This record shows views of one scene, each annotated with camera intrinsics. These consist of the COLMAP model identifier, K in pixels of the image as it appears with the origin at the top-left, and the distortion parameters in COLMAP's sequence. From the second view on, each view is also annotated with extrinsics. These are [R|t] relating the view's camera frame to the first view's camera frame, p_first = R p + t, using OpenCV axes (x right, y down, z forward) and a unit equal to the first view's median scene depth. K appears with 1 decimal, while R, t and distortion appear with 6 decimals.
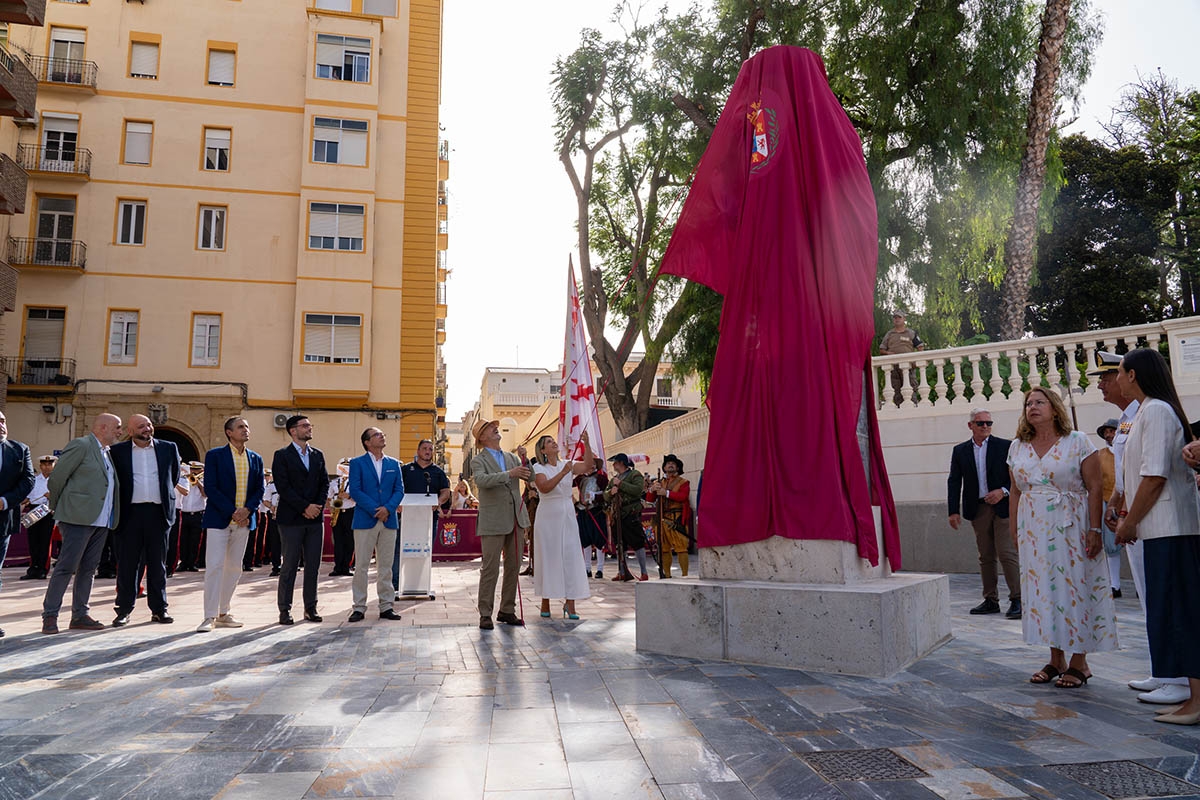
lens RADIAL K [[814.1, 0, 602.2], [0, 814.1, 407.5], [0, 0, 1]] dist [-0.027990, 0.008518]
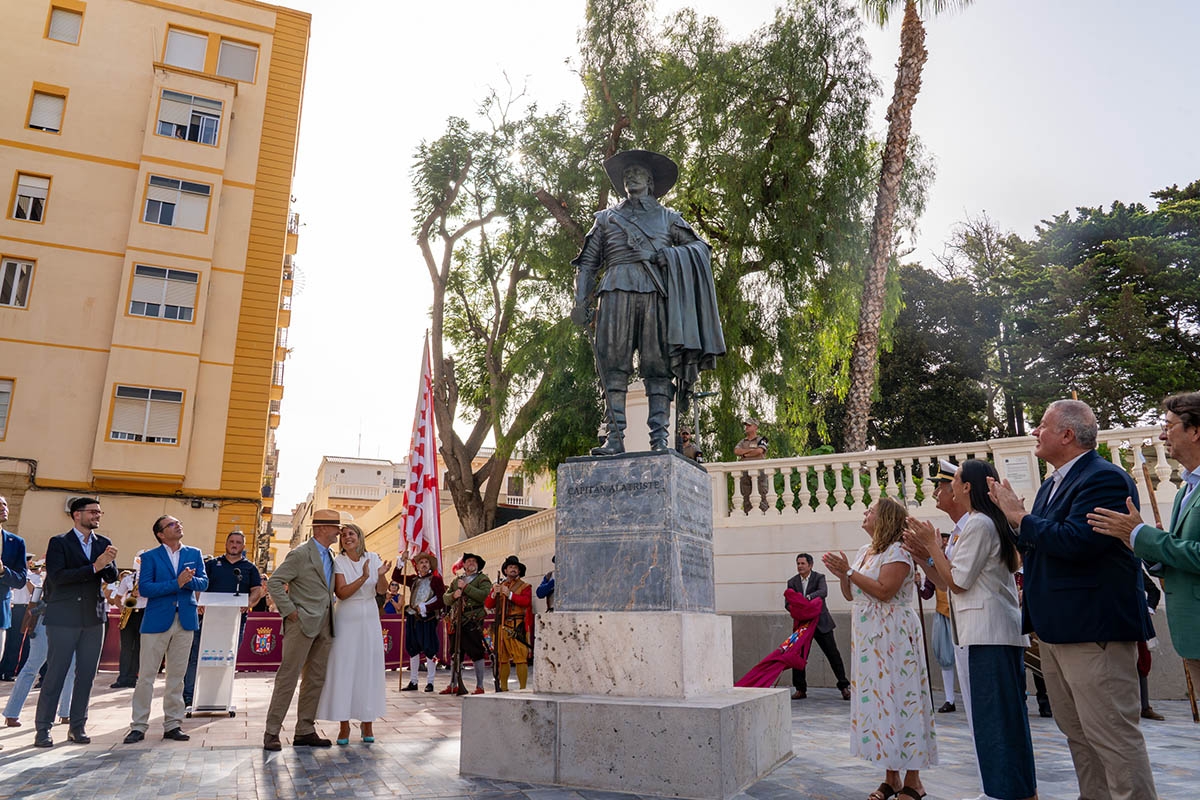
lens RADIAL K [[847.0, 0, 602.8], [0, 847.0, 405.4], [0, 0, 1]] dist [-0.025602, 0.007710]
pose [[0.983438, 0.057570, 0.171860, 0.002744], [-0.036558, 0.991731, -0.123019, 0.000420], [-0.177521, 0.114699, 0.977410, 0.002096]]
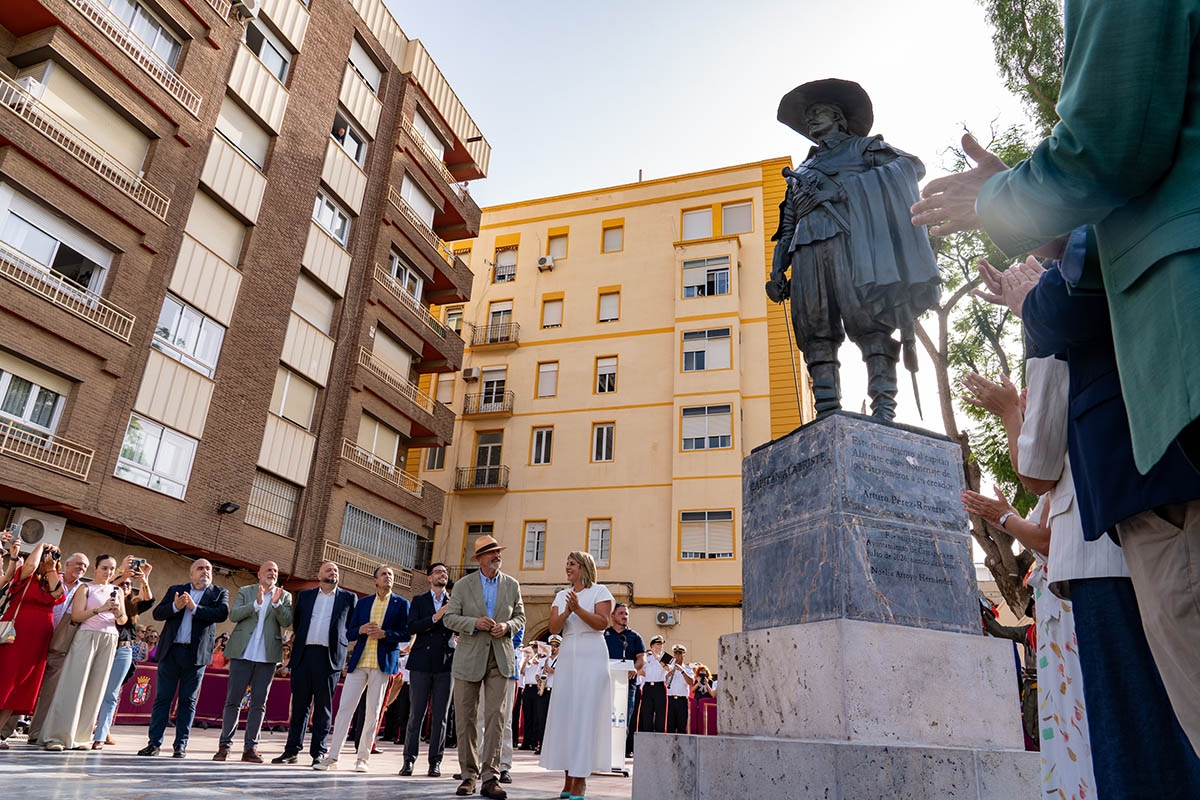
lens RADIAL K [[814.3, 0, 598.4], [0, 814.3, 404.4], [0, 0, 1]] dist [-0.022394, 0.005312]
pose [[0.857641, -0.143445, -0.493838, 0.087134], [0.012604, 0.965884, -0.258670, 0.021653], [0.514095, 0.215621, 0.830189, 0.051046]]
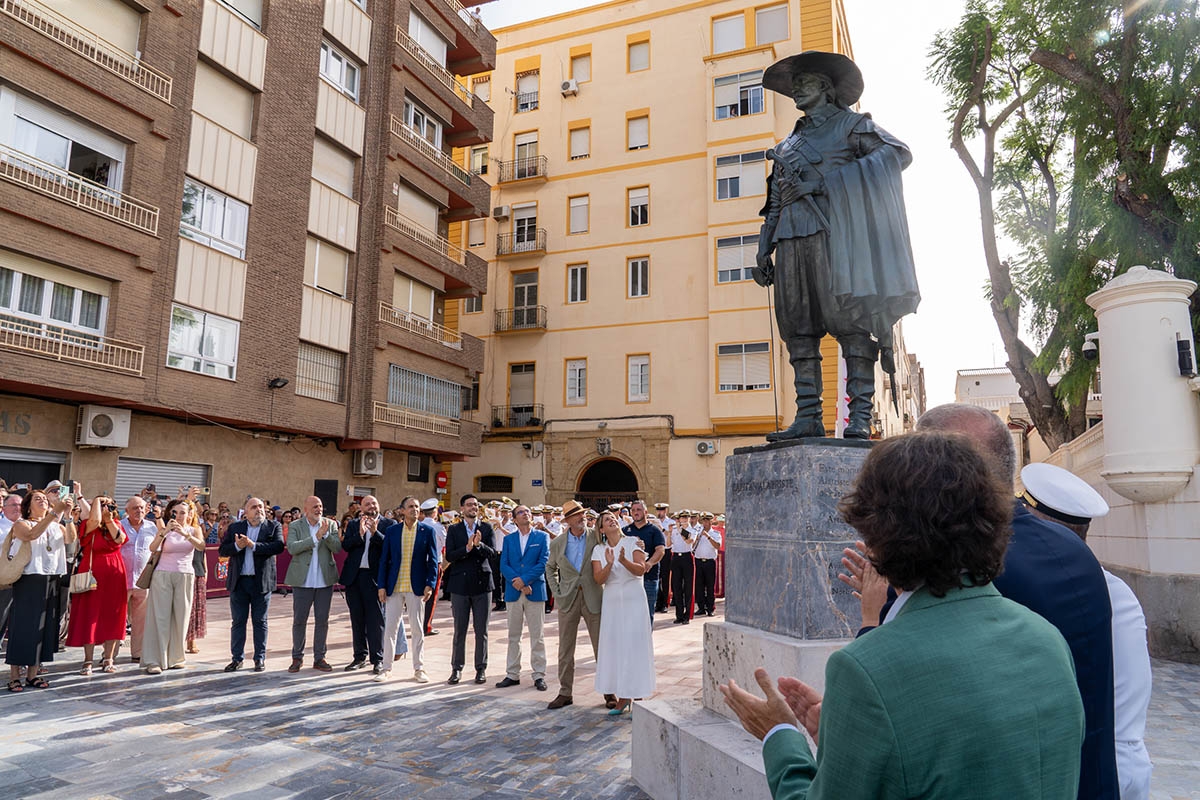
lens RADIAL K [[812.9, 0, 598.8], [0, 812.9, 407.7], [0, 0, 1]] dist [-0.023955, 0.007458]
pose [[0.822951, -0.062648, -0.564648, 0.106228], [0.057808, 0.997977, -0.026474, -0.017969], [0.565164, -0.010855, 0.824907, 0.045806]]
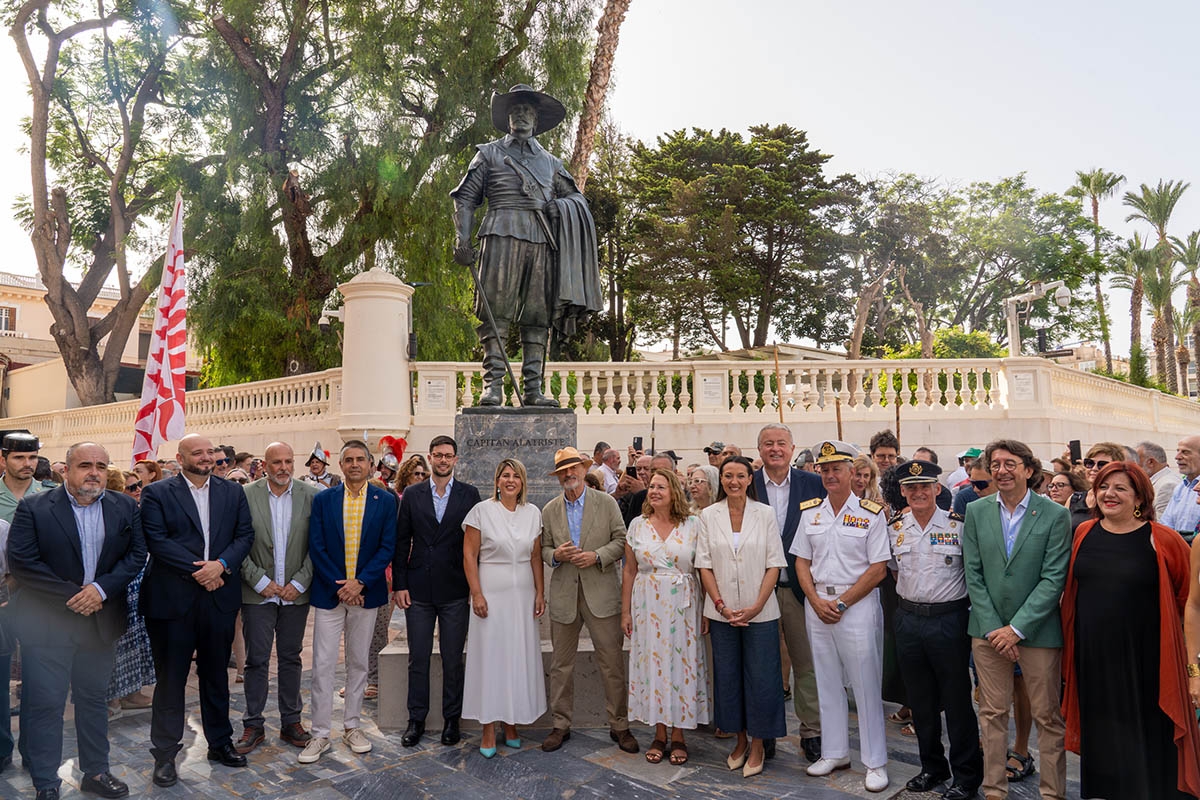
lens RADIAL K [[823.9, 0, 600.0], [0, 823.9, 407.2], [0, 0, 1]] dist [-0.021499, 0.006743]
pose [[0.785764, 0.049485, 0.616544, -0.067047], [-0.083069, 0.996207, 0.025910, -0.020191], [-0.612924, -0.071574, 0.786894, 0.029373]]
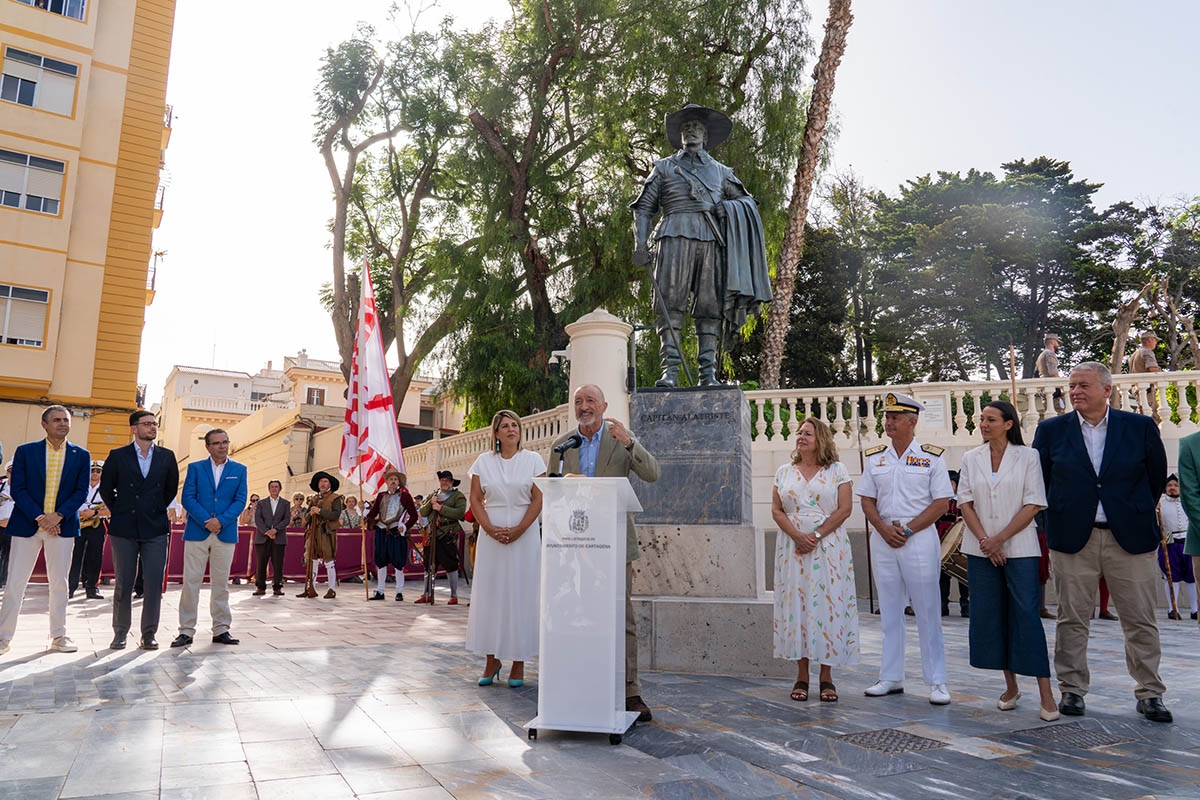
lens RADIAL K [[834.0, 0, 601.8], [0, 834.0, 404.7], [0, 0, 1]] dist [-0.023095, 0.006975]
pose [[0.933962, 0.078258, 0.348698, -0.057057], [-0.067301, 0.996786, -0.043447, 0.002983], [-0.350978, 0.017110, 0.936227, -0.000220]]
